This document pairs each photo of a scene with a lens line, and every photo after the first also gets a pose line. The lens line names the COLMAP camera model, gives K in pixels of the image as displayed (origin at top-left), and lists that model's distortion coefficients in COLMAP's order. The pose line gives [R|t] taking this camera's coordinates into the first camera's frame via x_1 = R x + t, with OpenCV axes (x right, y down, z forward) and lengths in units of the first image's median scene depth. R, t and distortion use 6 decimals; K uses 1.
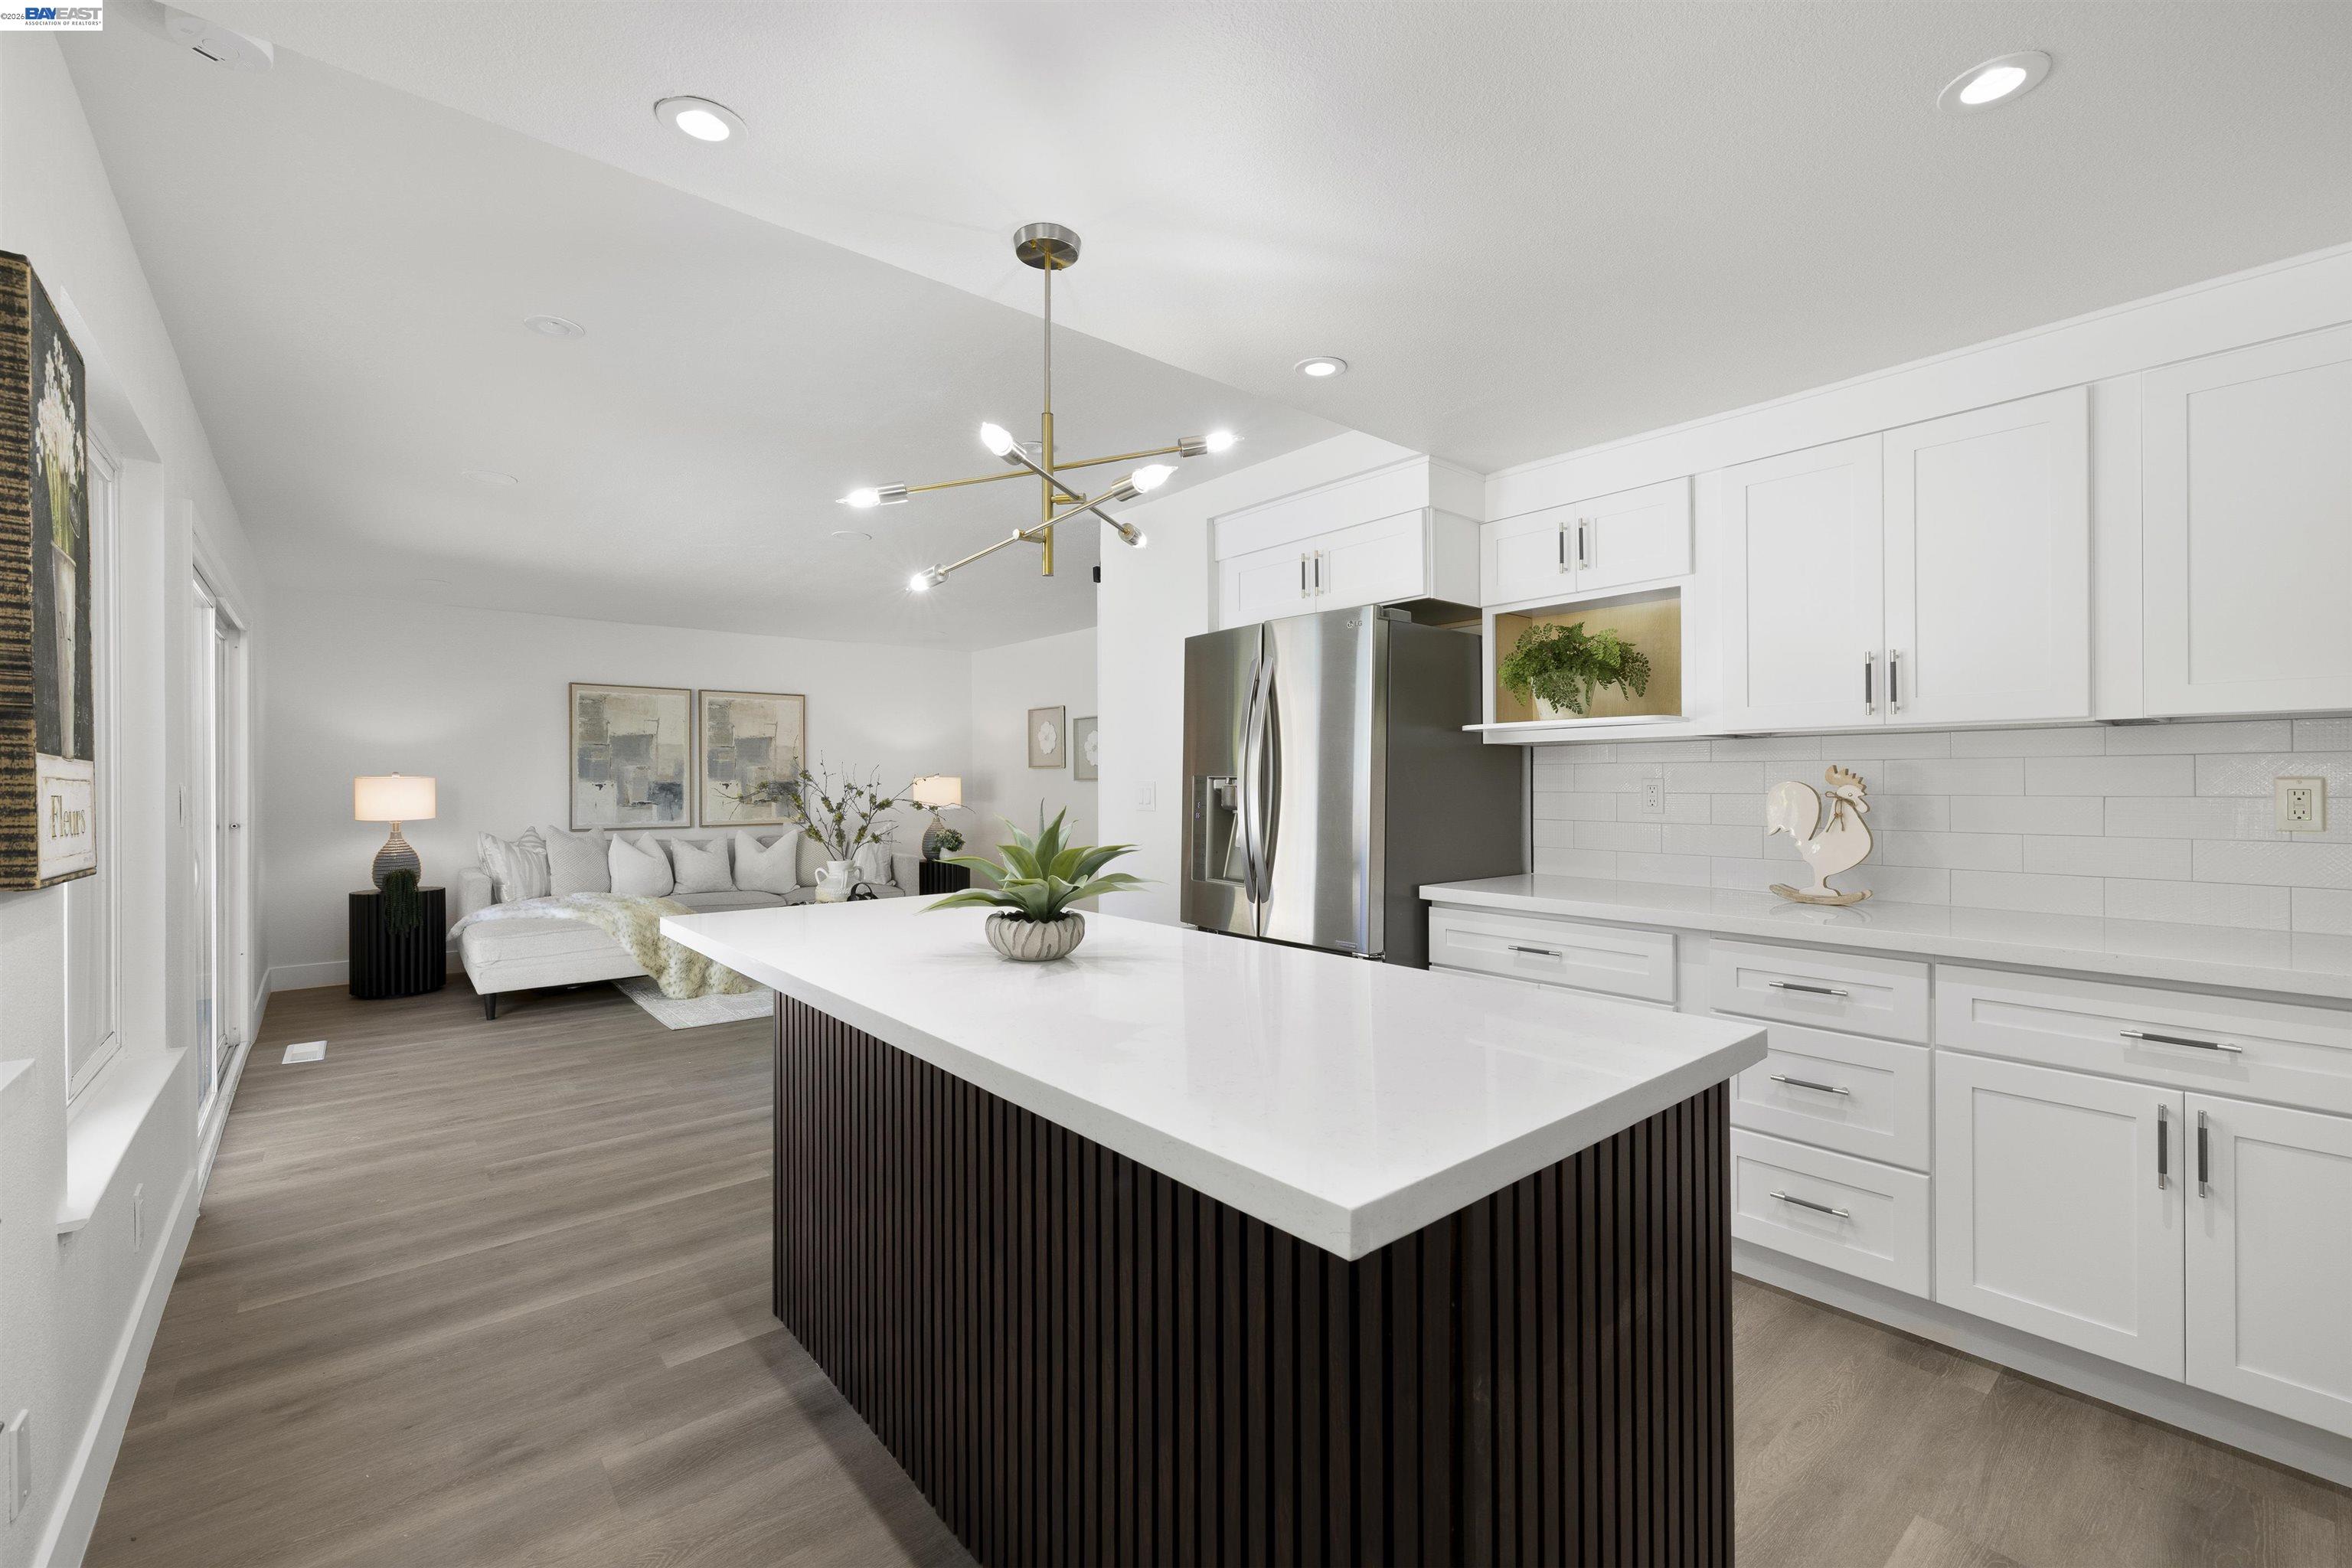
lens RADIAL K [[984.8, 0, 1178.5], [0, 984.8, 777.3], [0, 0, 1]] dist [0.001949, 0.000450]
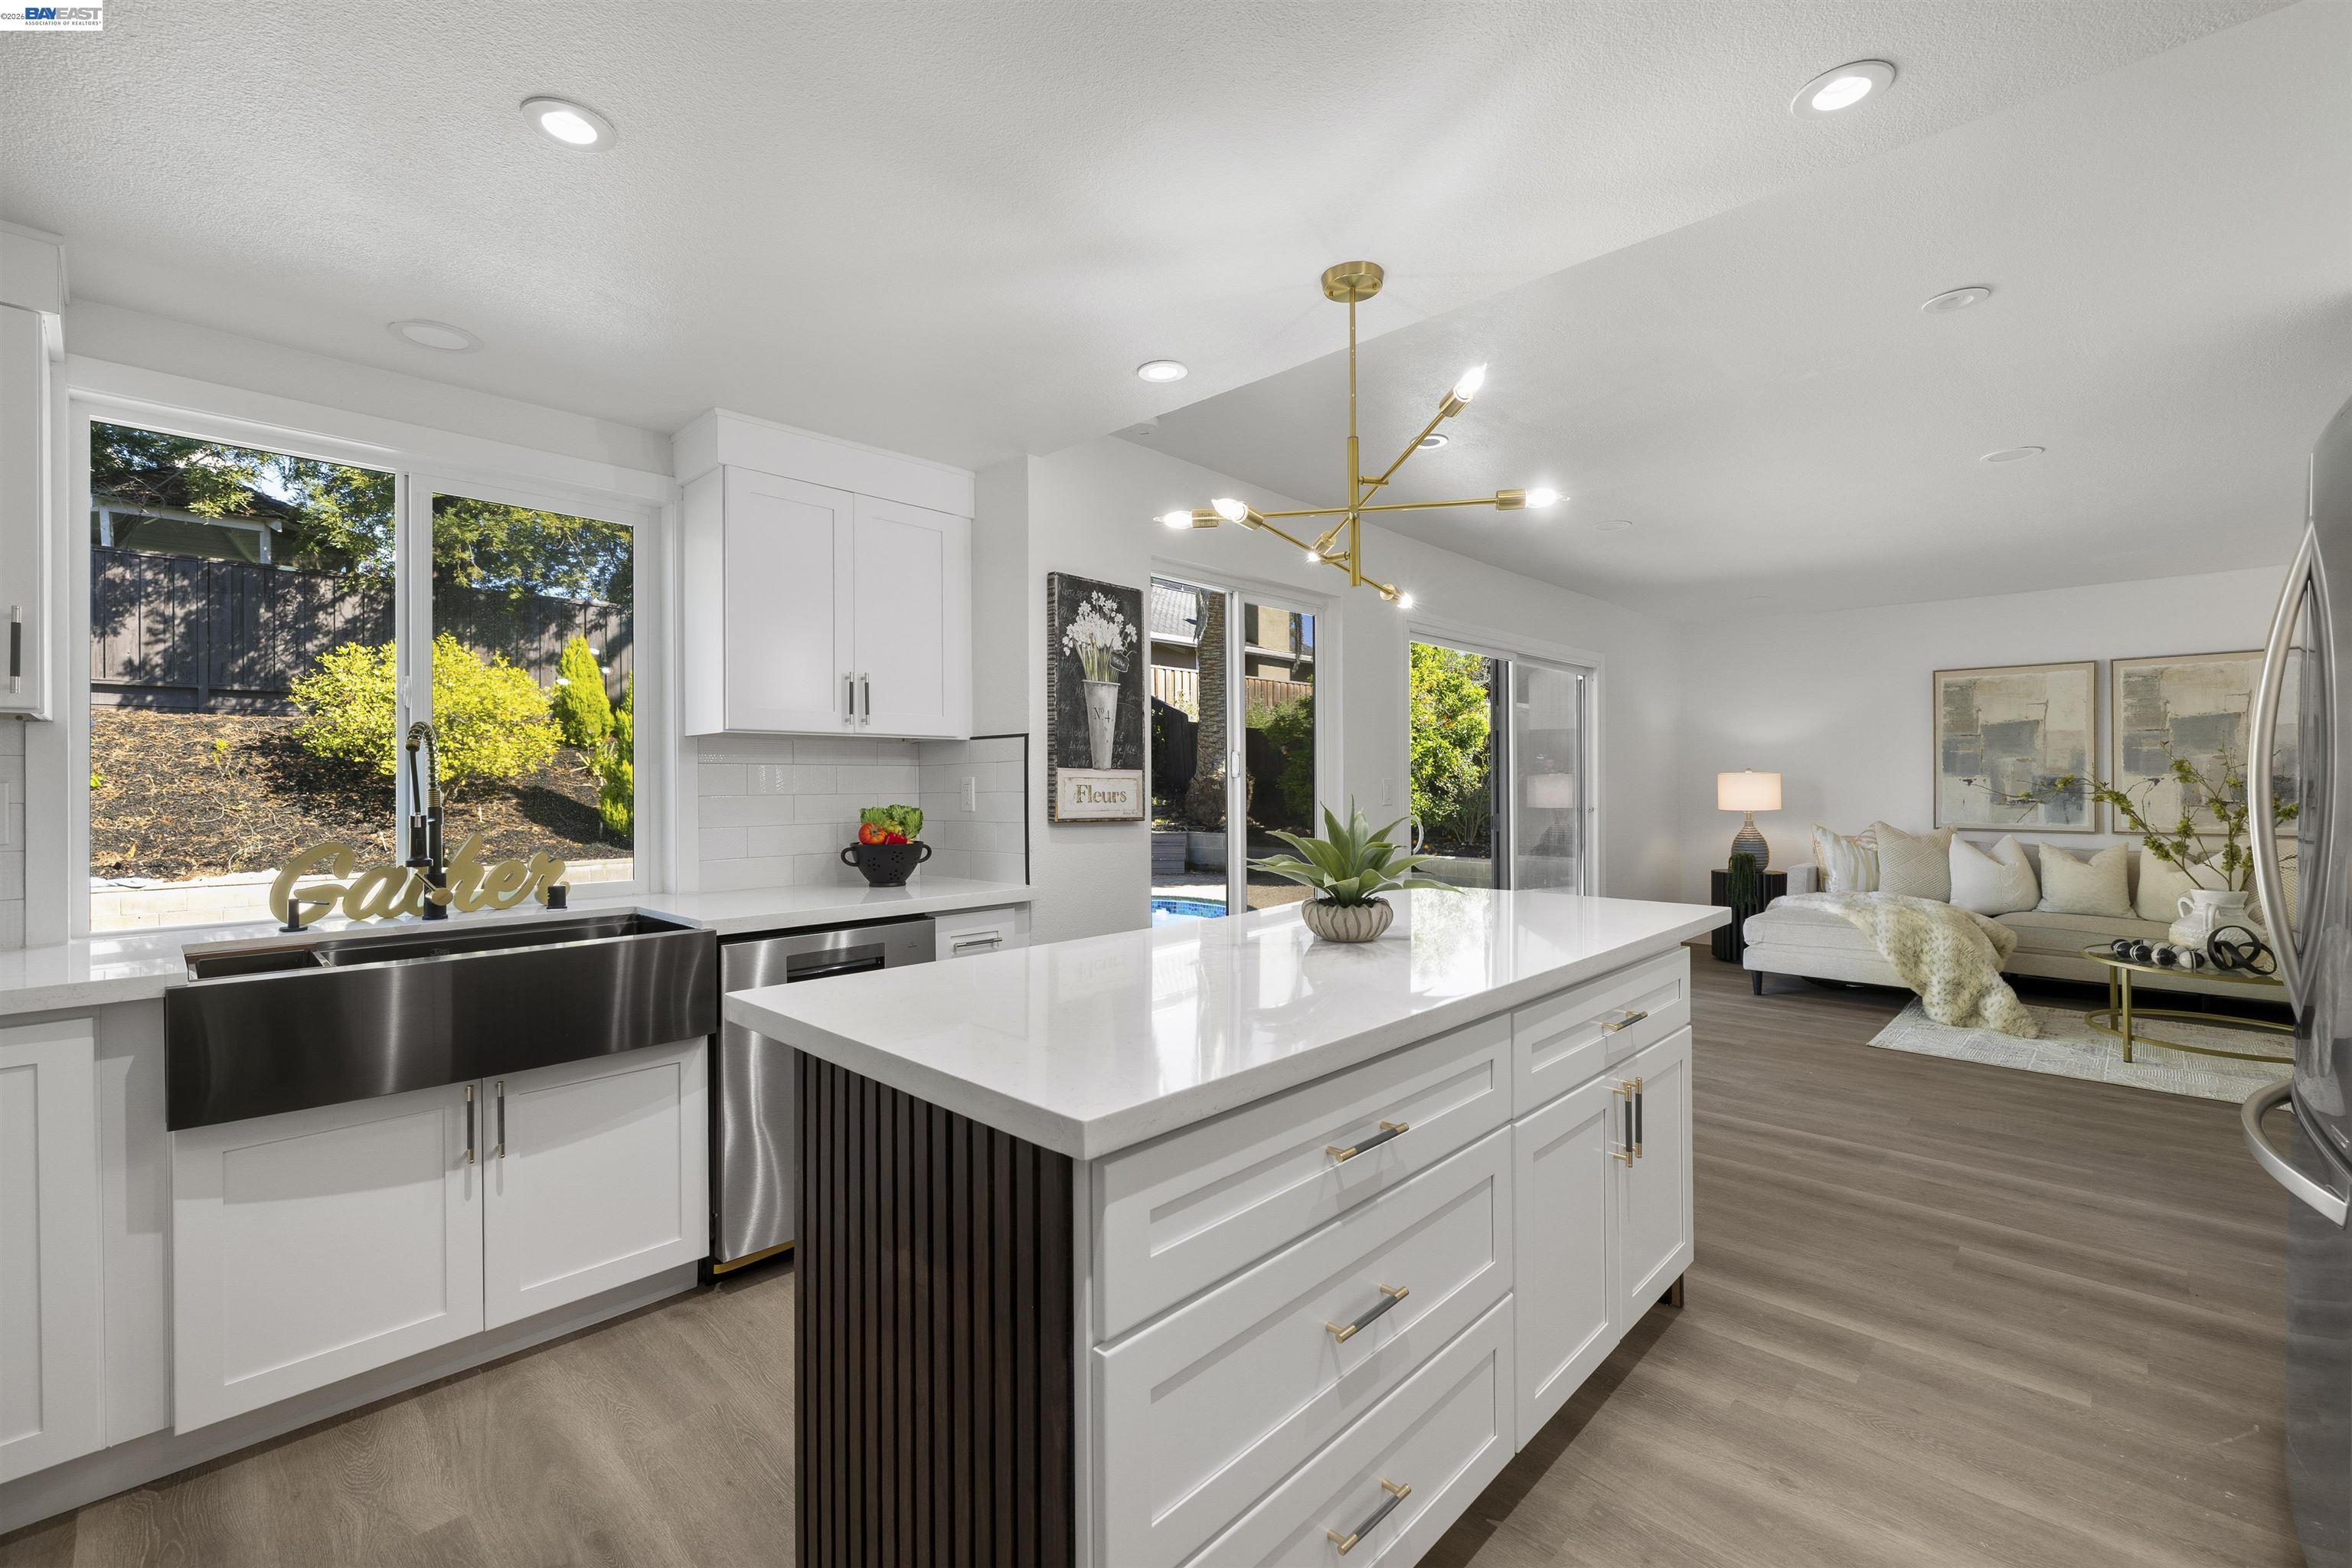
lens RADIAL K [[984.8, 0, 1159.9], [0, 984.8, 794.2], [0, 0, 1]] dist [0.001949, 0.000450]
pose [[0.076710, 0.014346, -0.996950, 0.265595], [0.006654, 0.999867, 0.014900, 0.002391], [0.997031, -0.007777, 0.076605, 0.200696]]
